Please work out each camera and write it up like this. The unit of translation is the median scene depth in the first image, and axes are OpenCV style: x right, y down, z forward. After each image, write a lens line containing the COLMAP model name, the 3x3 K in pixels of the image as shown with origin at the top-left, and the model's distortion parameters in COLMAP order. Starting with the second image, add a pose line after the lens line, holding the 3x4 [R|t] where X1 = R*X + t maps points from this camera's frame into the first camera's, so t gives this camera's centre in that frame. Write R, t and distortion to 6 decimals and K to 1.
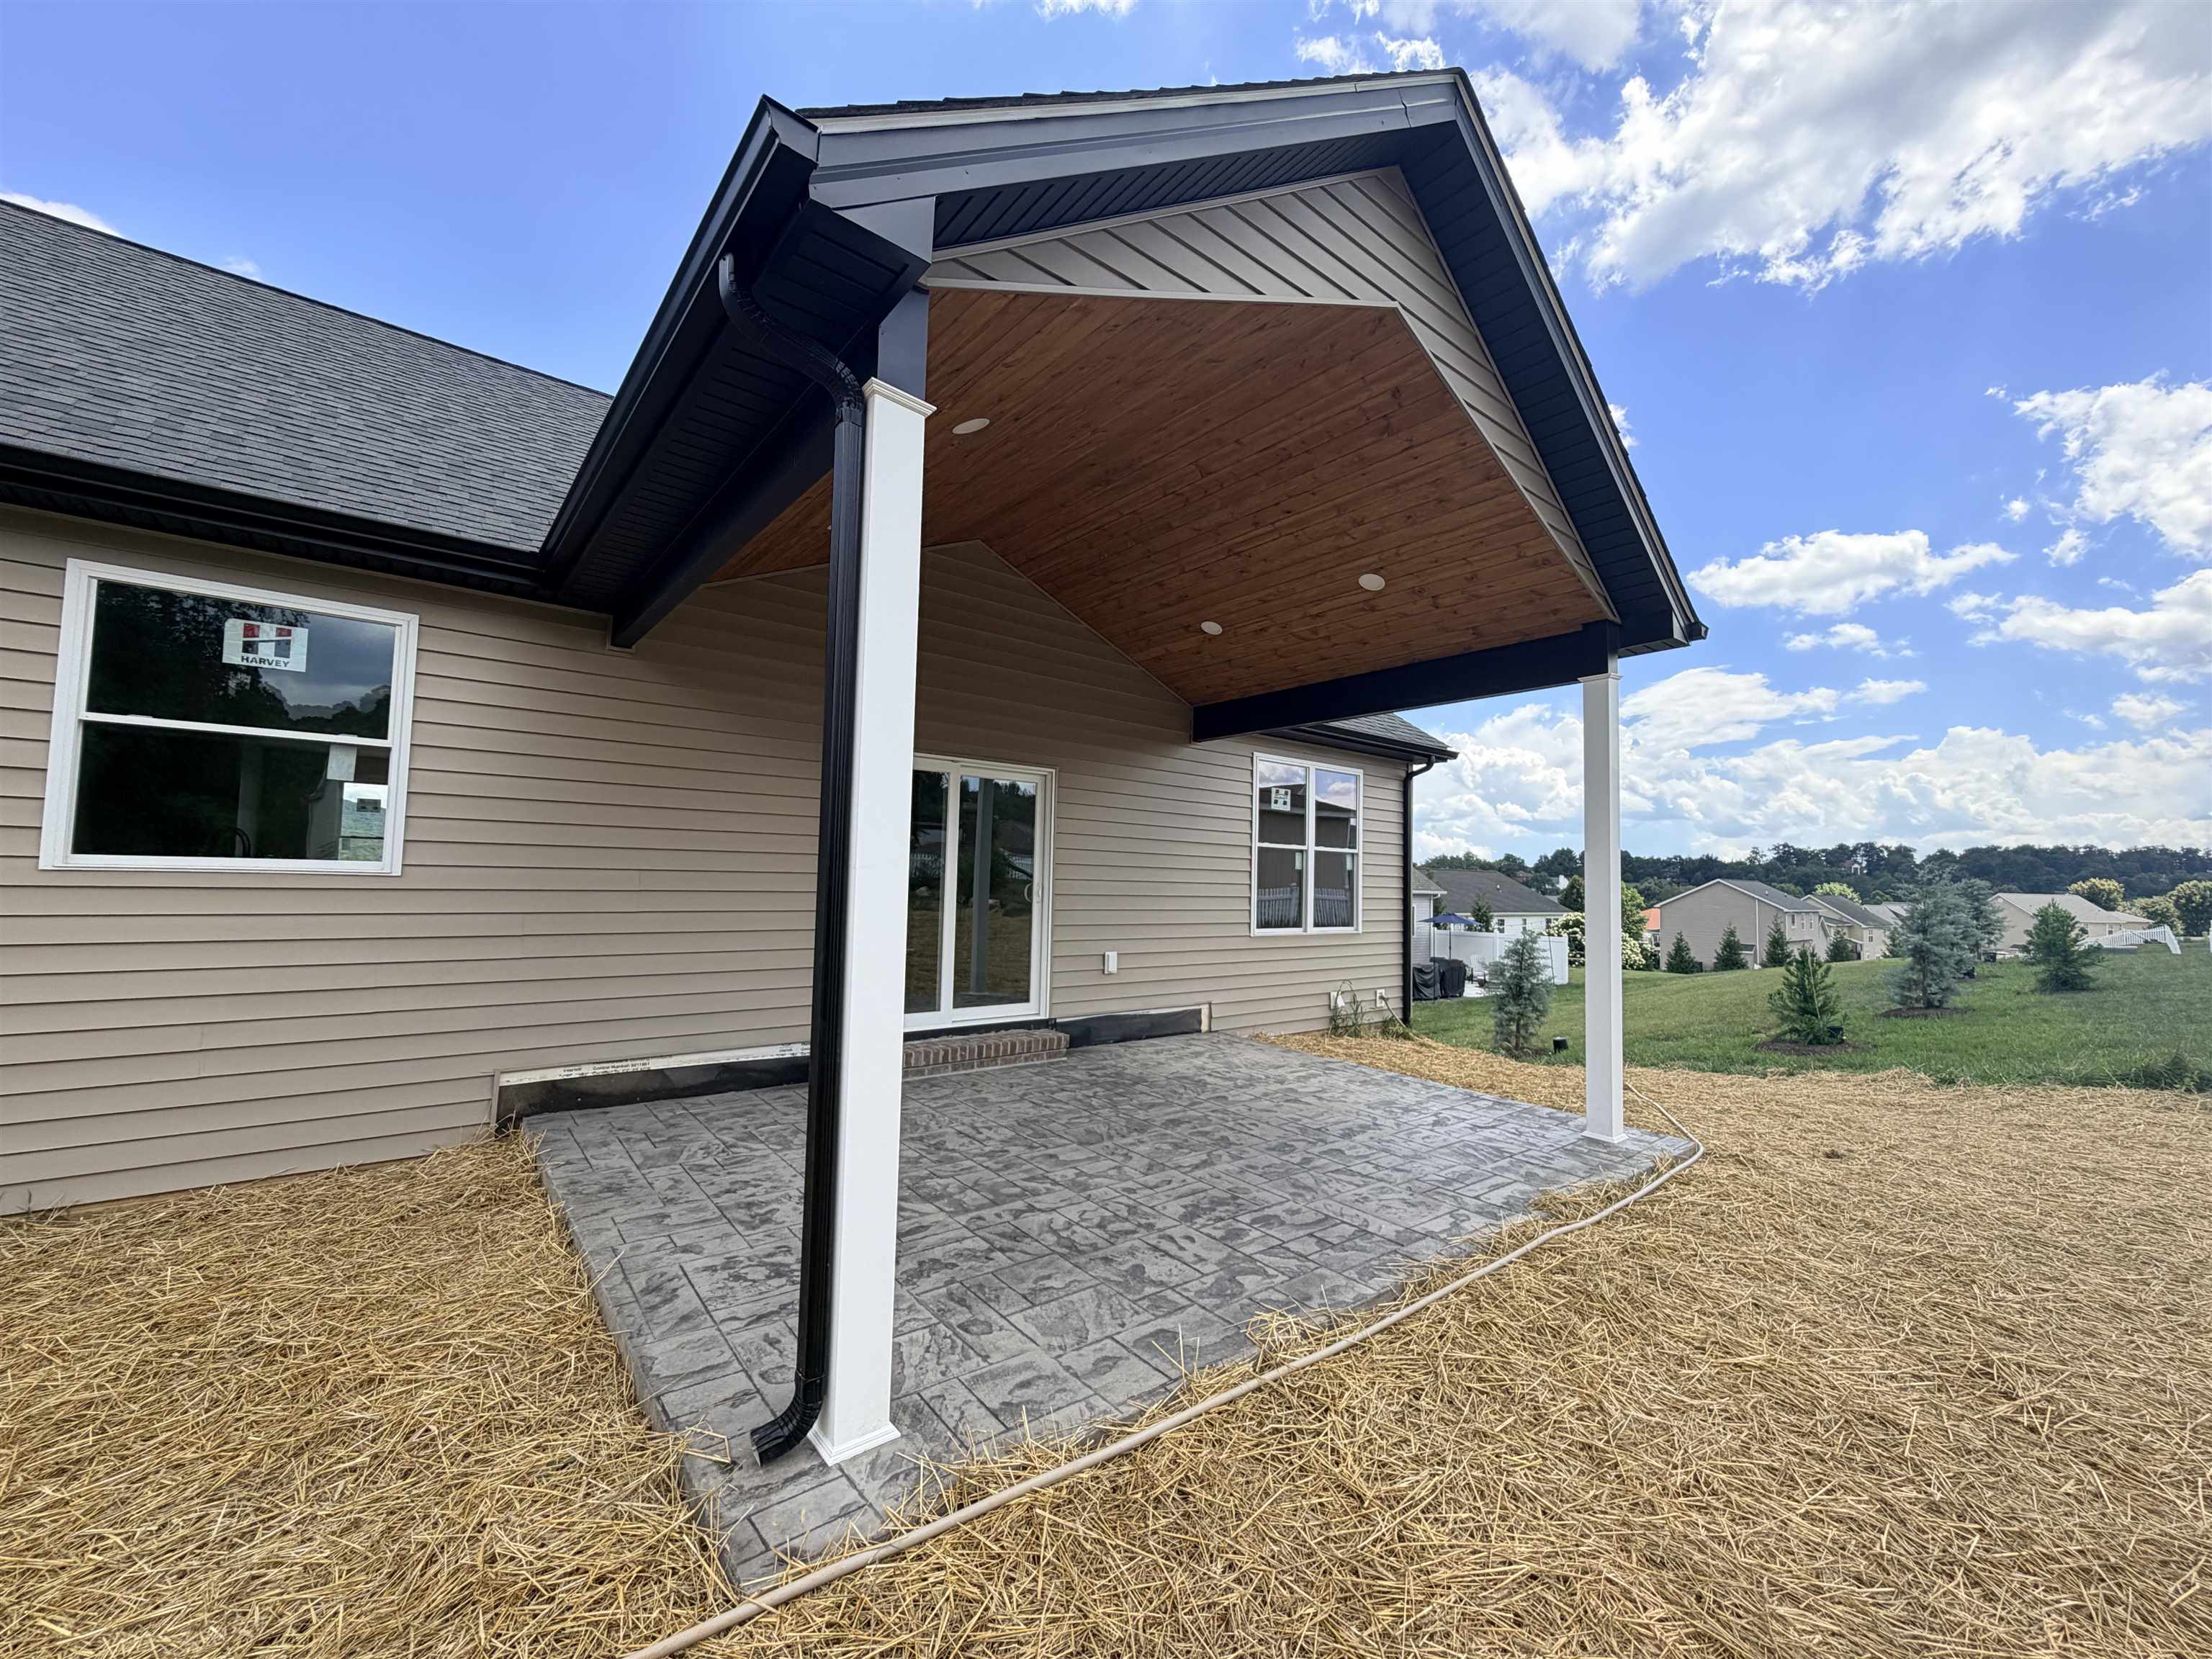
lens RADIAL K [[878.4, 0, 1112.2], [0, 878.4, 829.7], [0, 0, 1]] dist [0.000417, -0.000107]
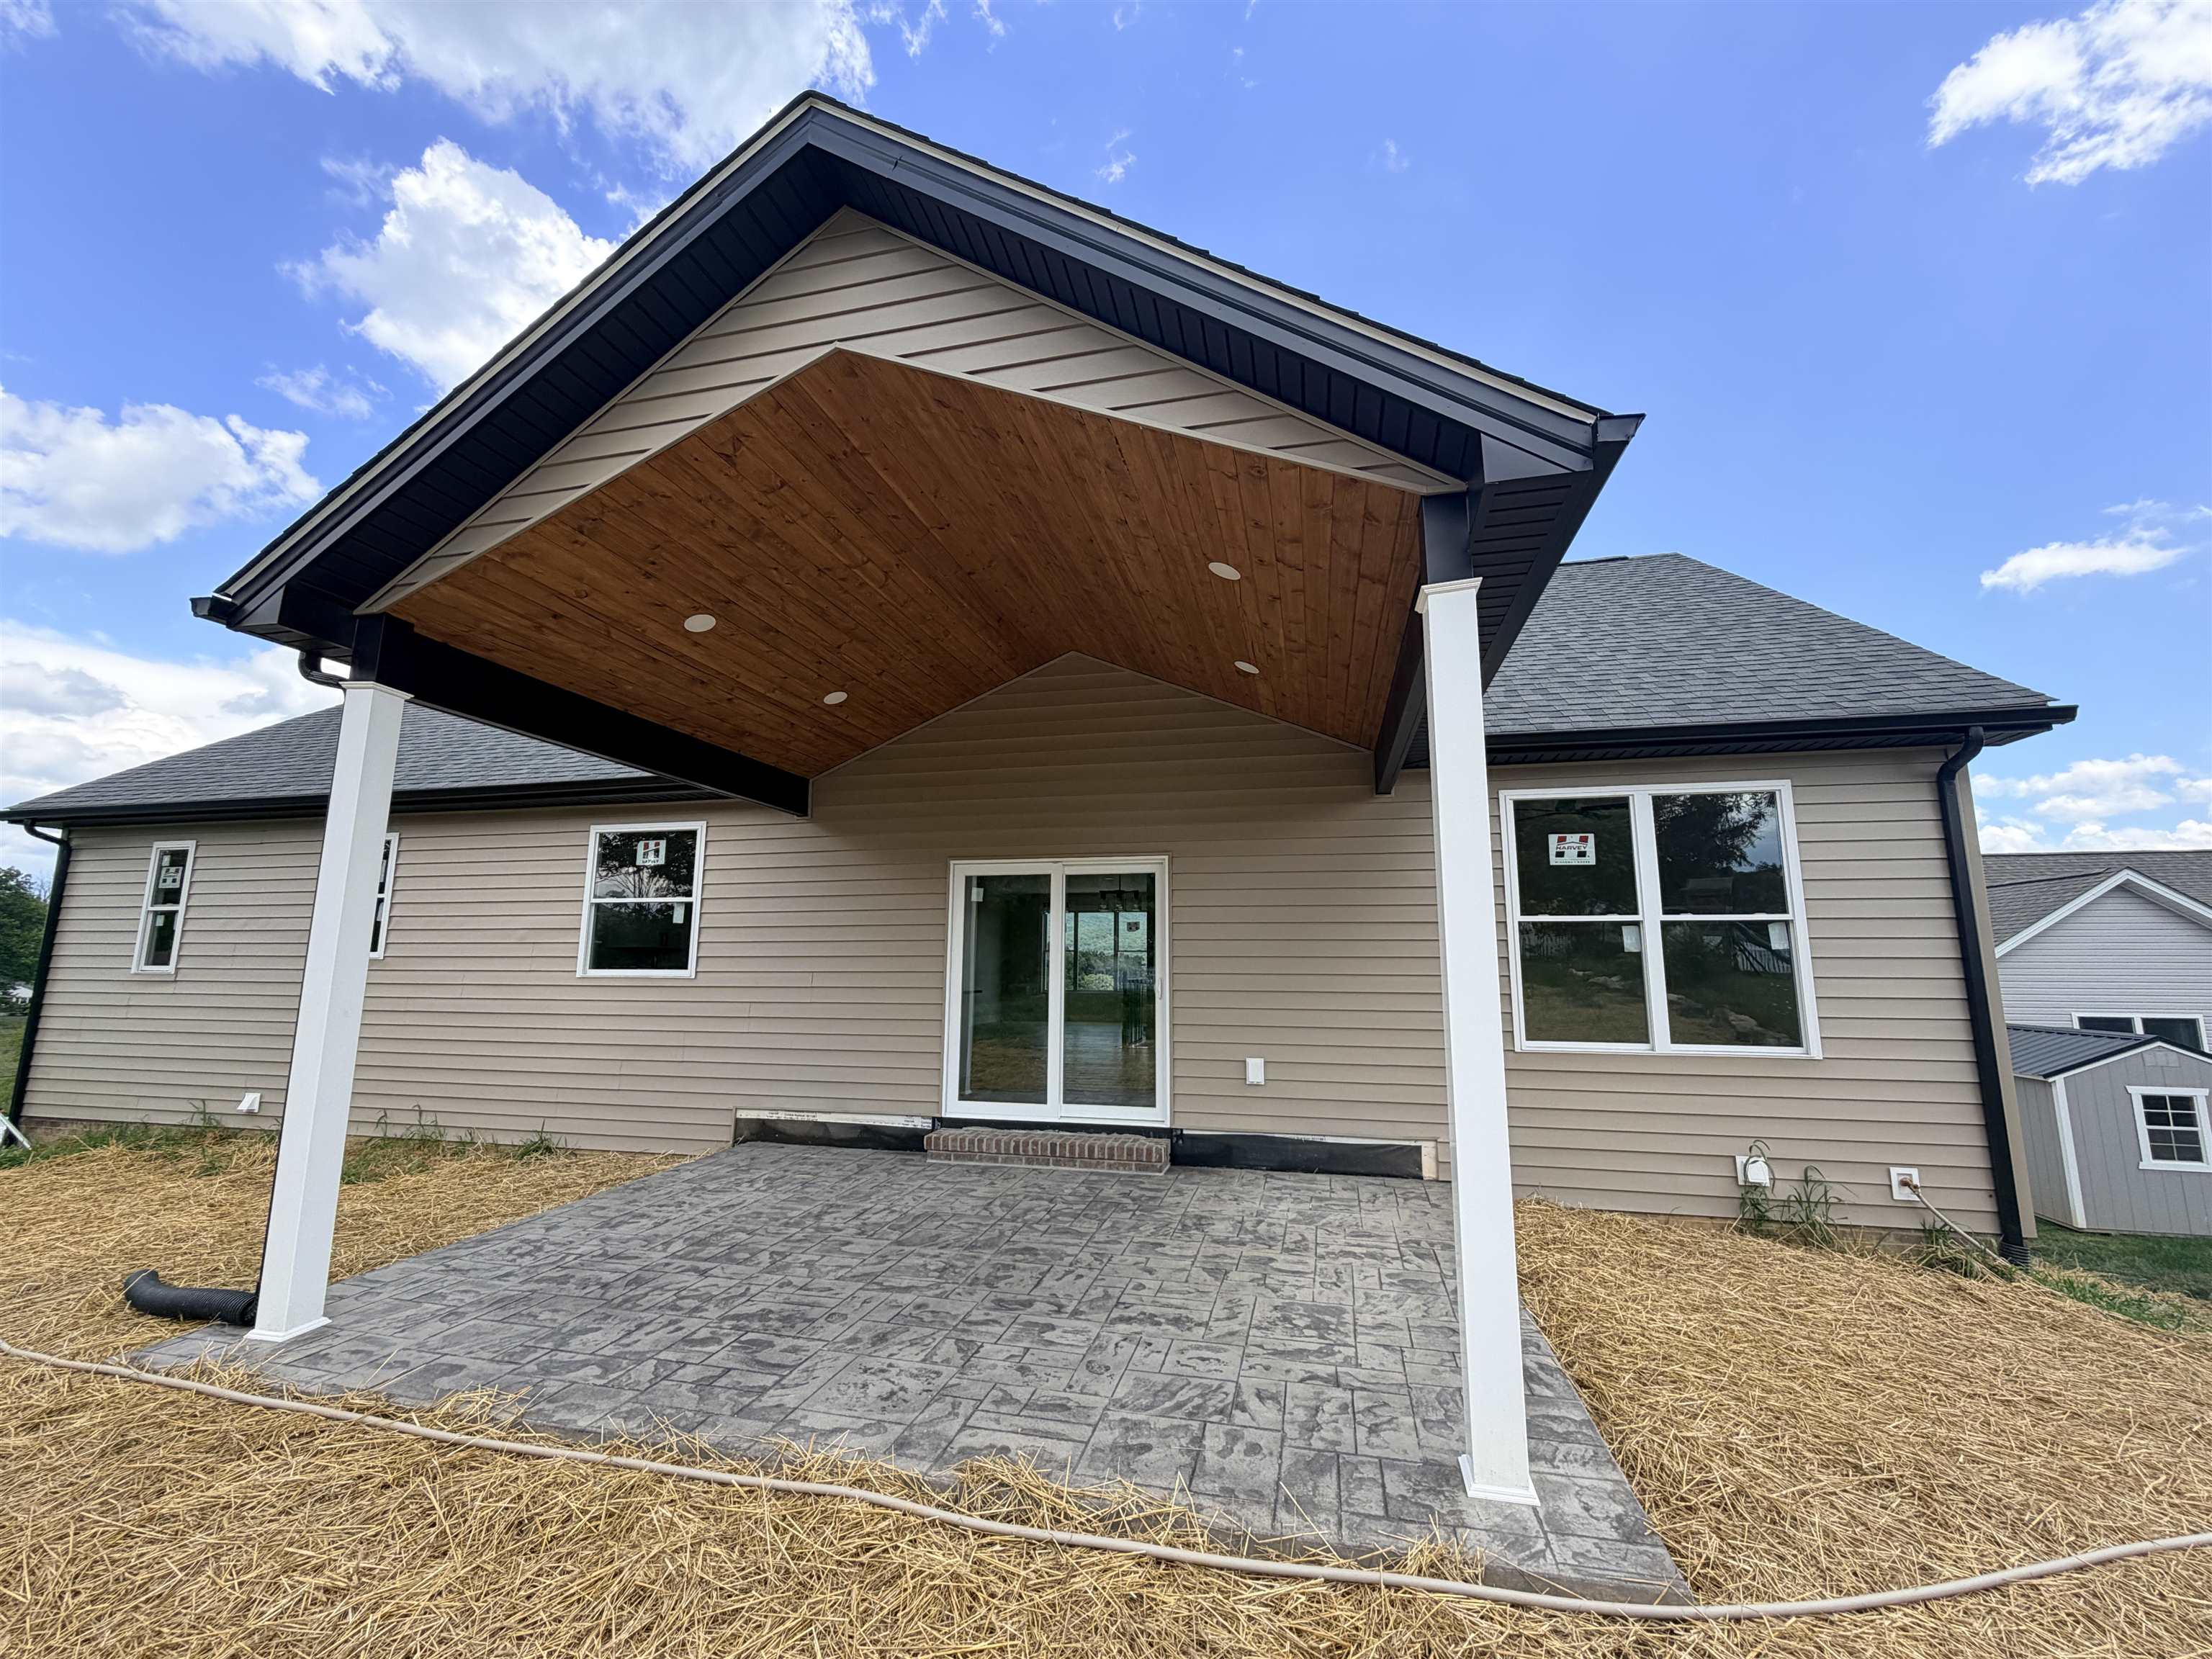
lens RADIAL K [[878.4, 0, 1112.2], [0, 878.4, 829.7], [0, 0, 1]] dist [0.000417, -0.000107]
pose [[0.613602, -0.143174, -0.776527, 0.991572], [0.056504, 0.988864, -0.137675, 0.047424], [0.787591, 0.040600, 0.614859, 0.582676]]
